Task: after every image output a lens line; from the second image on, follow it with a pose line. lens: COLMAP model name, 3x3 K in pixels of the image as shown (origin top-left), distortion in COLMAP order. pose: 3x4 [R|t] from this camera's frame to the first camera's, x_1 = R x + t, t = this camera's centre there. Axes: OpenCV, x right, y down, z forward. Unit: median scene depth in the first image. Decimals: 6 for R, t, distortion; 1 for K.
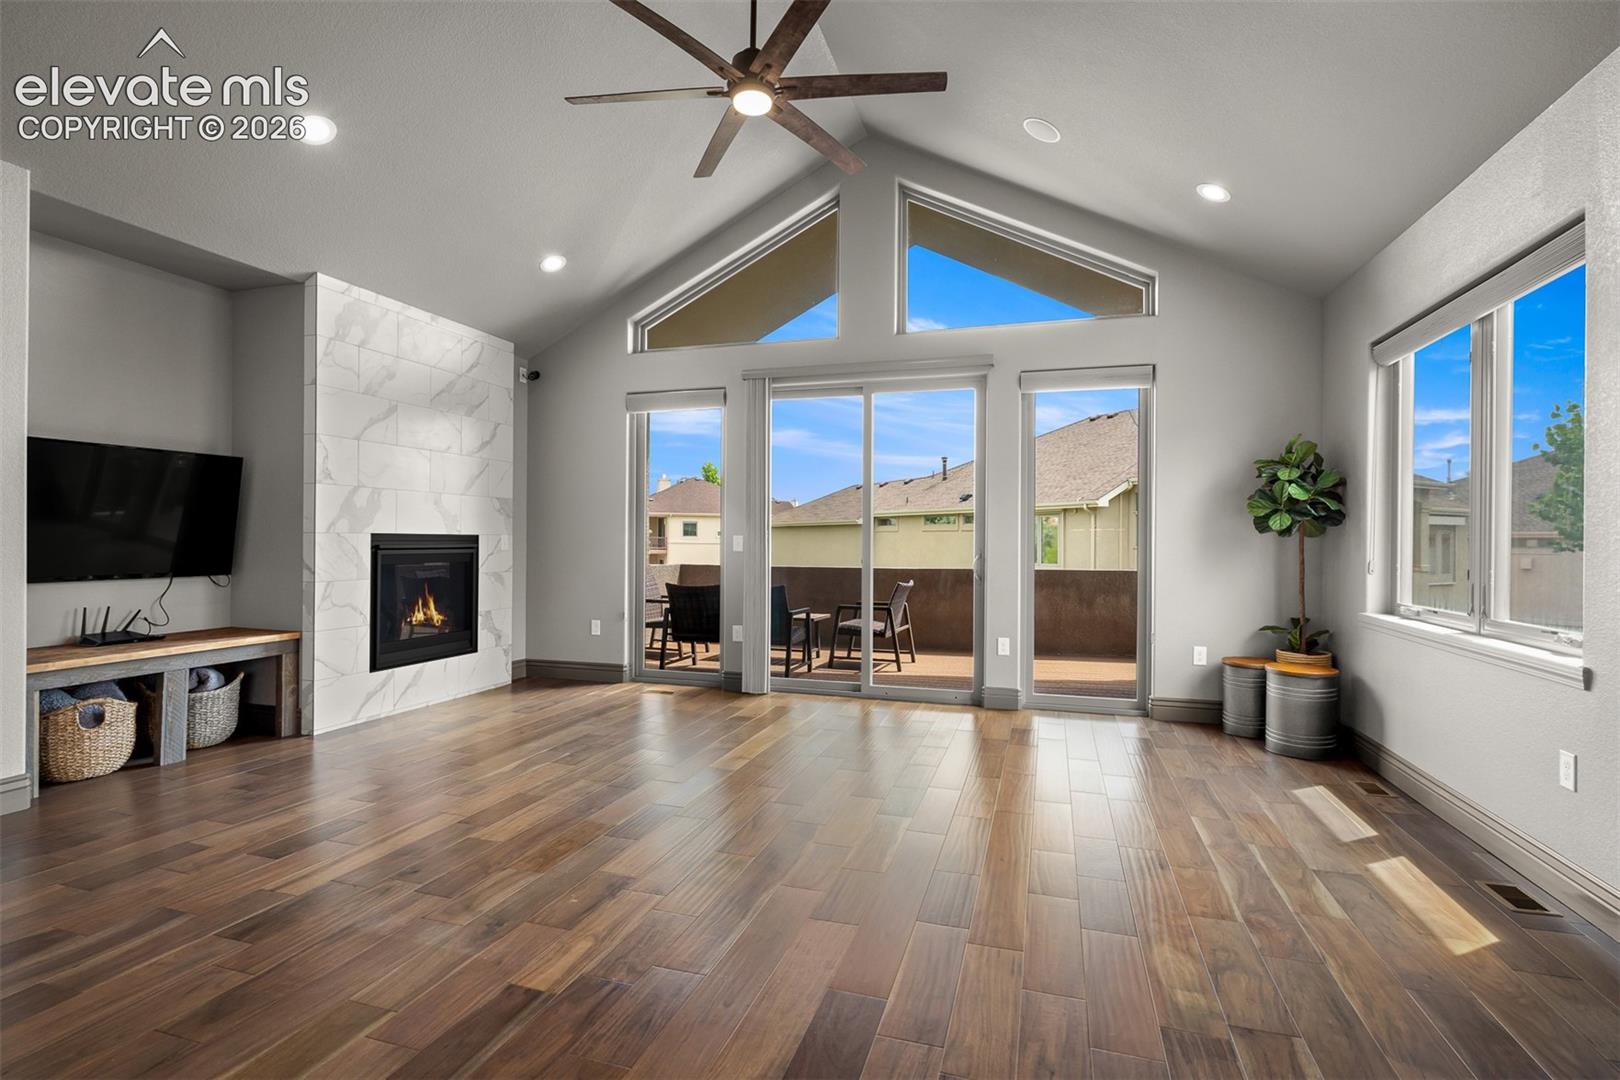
lens RADIAL K [[784.3, 0, 810.0], [0, 784.3, 540.0], [0, 0, 1]] dist [-0.000495, -0.000123]
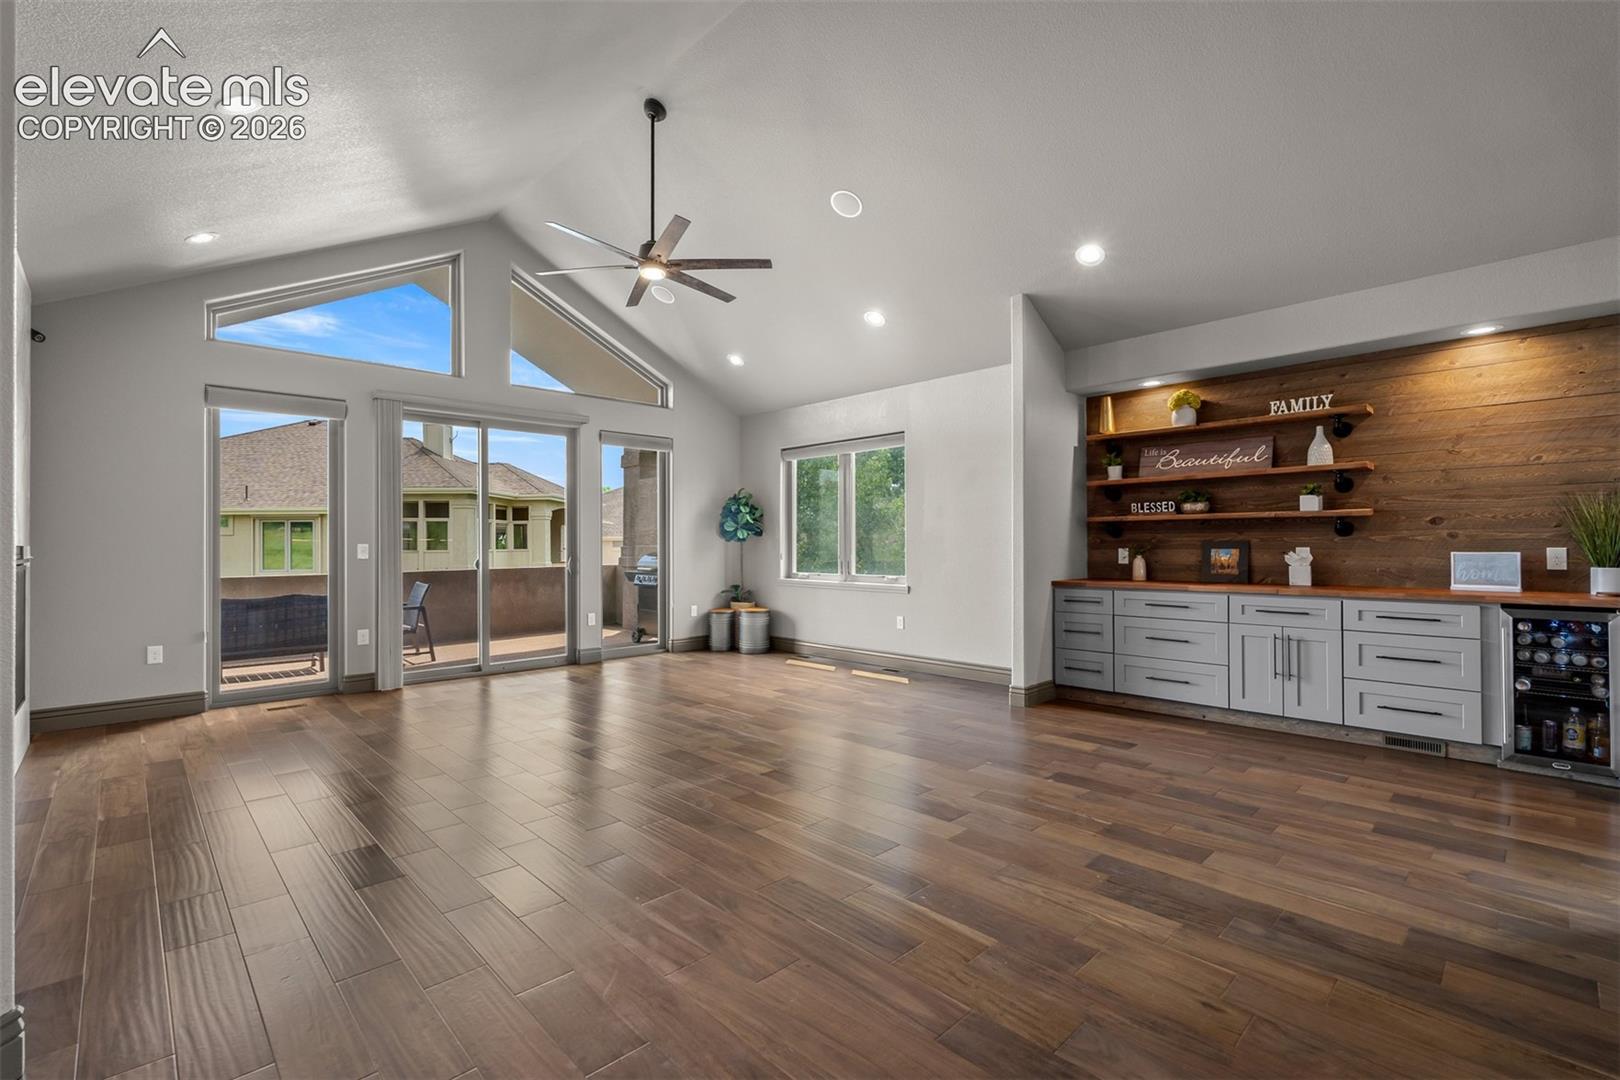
lens RADIAL K [[712.8, 0, 805.8], [0, 712.8, 541.9], [0, 0, 1]] dist [-0.008695, 0.000094]
pose [[0.479627, -0.005802, 0.877453, -0.851921], [0.009750, 0.999952, 0.001283, -0.005083], [-0.877418, 0.007940, 0.479661, 0.027587]]
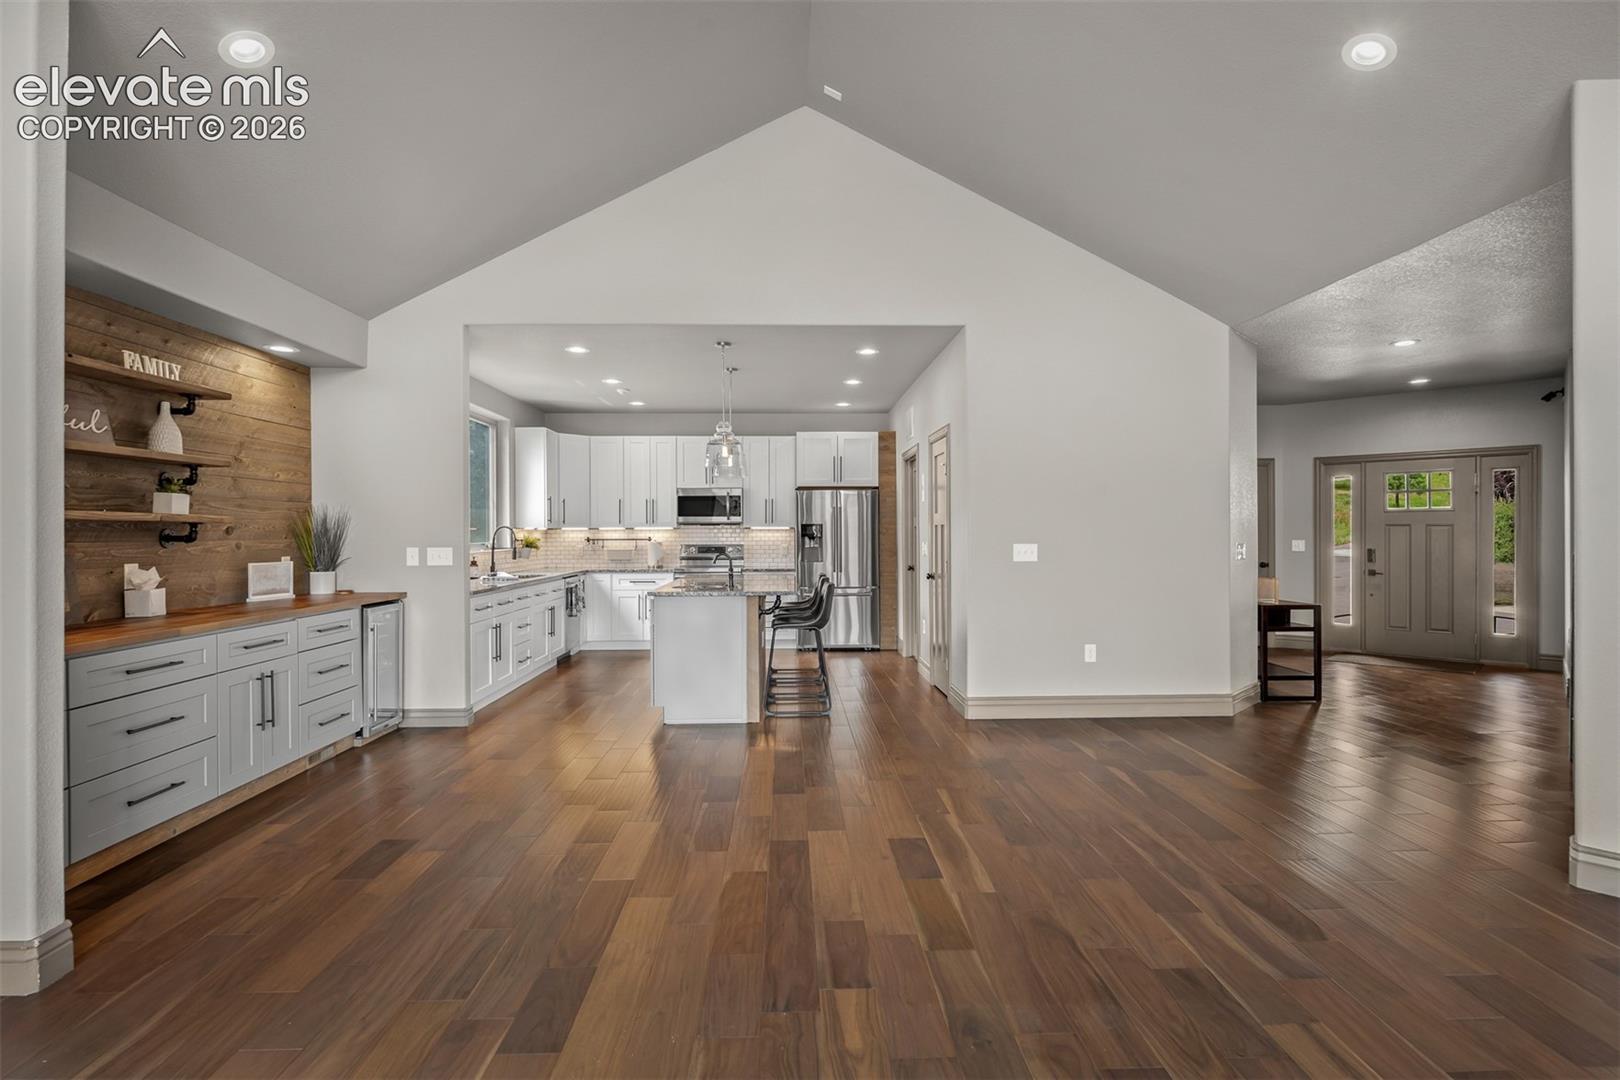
lens RADIAL K [[808.0, 0, 803.3], [0, 808.0, 536.5], [0, 0, 1]] dist [-0.000331, 0.000169]
pose [[-0.947447, -0.002956, -0.319899, 0.026400], [-0.004163, 0.999987, 0.003091, -0.022516], [0.319886, 0.004260, -0.947447, 0.920875]]
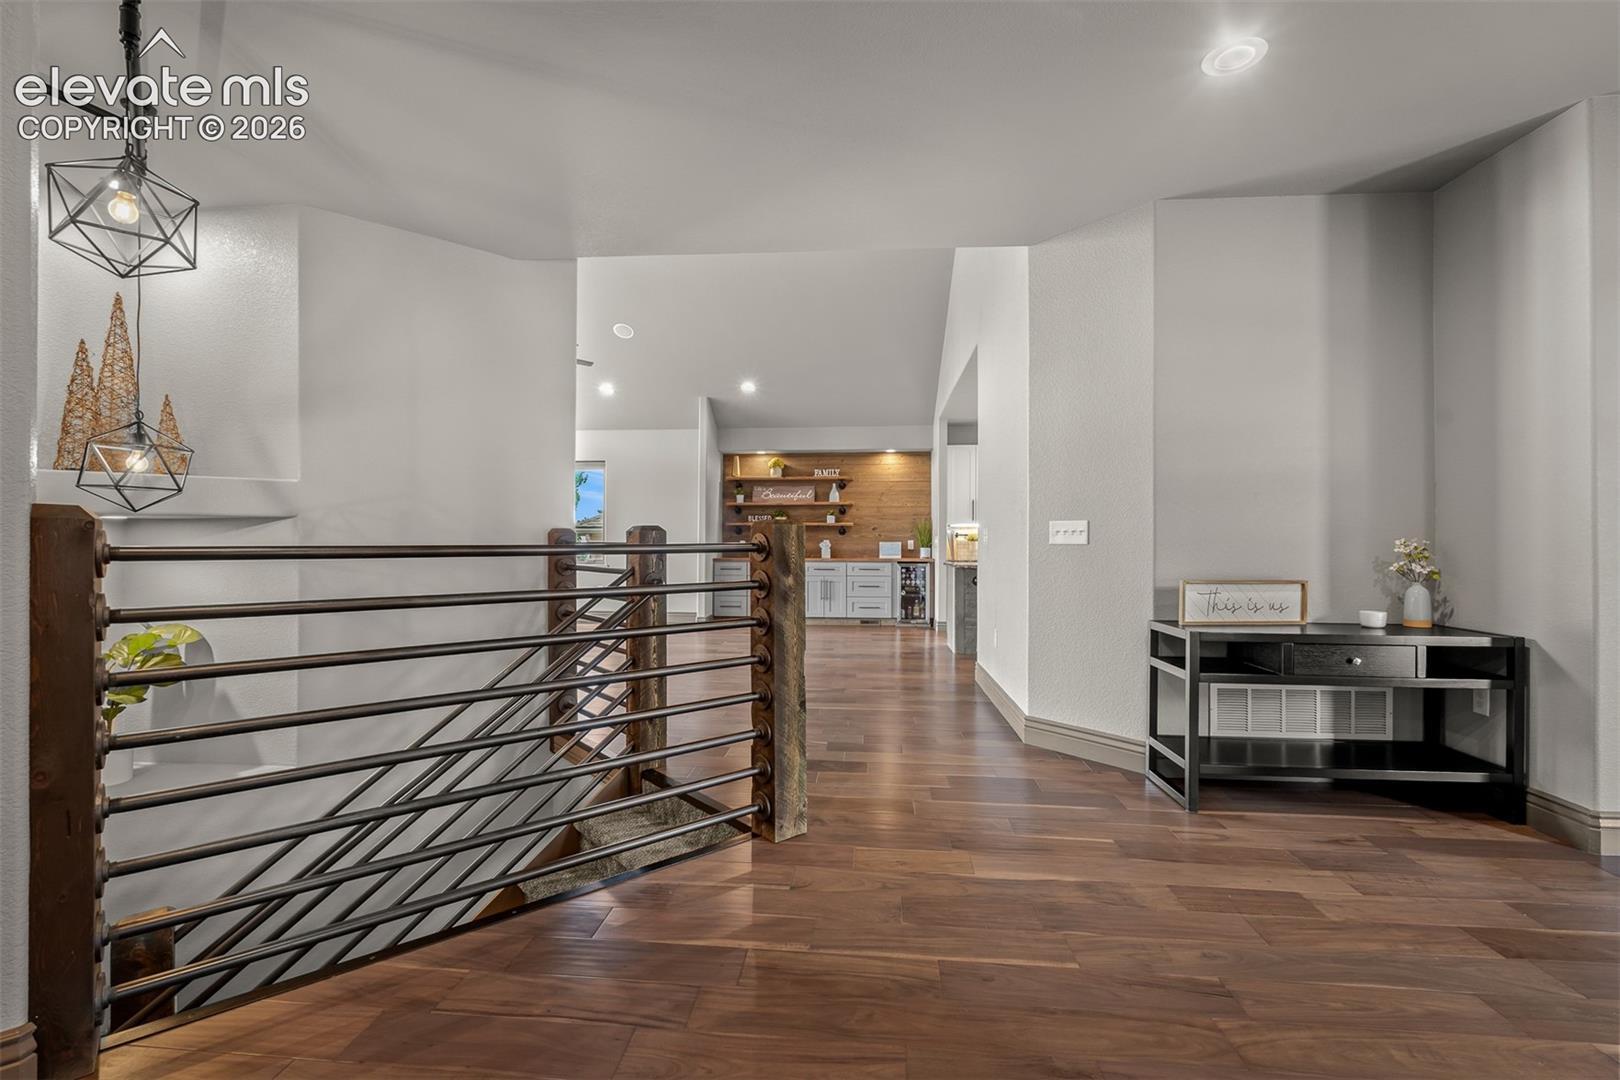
lens RADIAL K [[712.8, 0, 805.8], [0, 712.8, 541.9], [0, 0, 1]] dist [-0.008695, 0.000094]
pose [[-0.212846, 0.003755, 0.977079, -1.737846], [-0.001263, 0.999991, -0.004118, 0.026479], [-0.977085, -0.002110, -0.212839, 0.422914]]
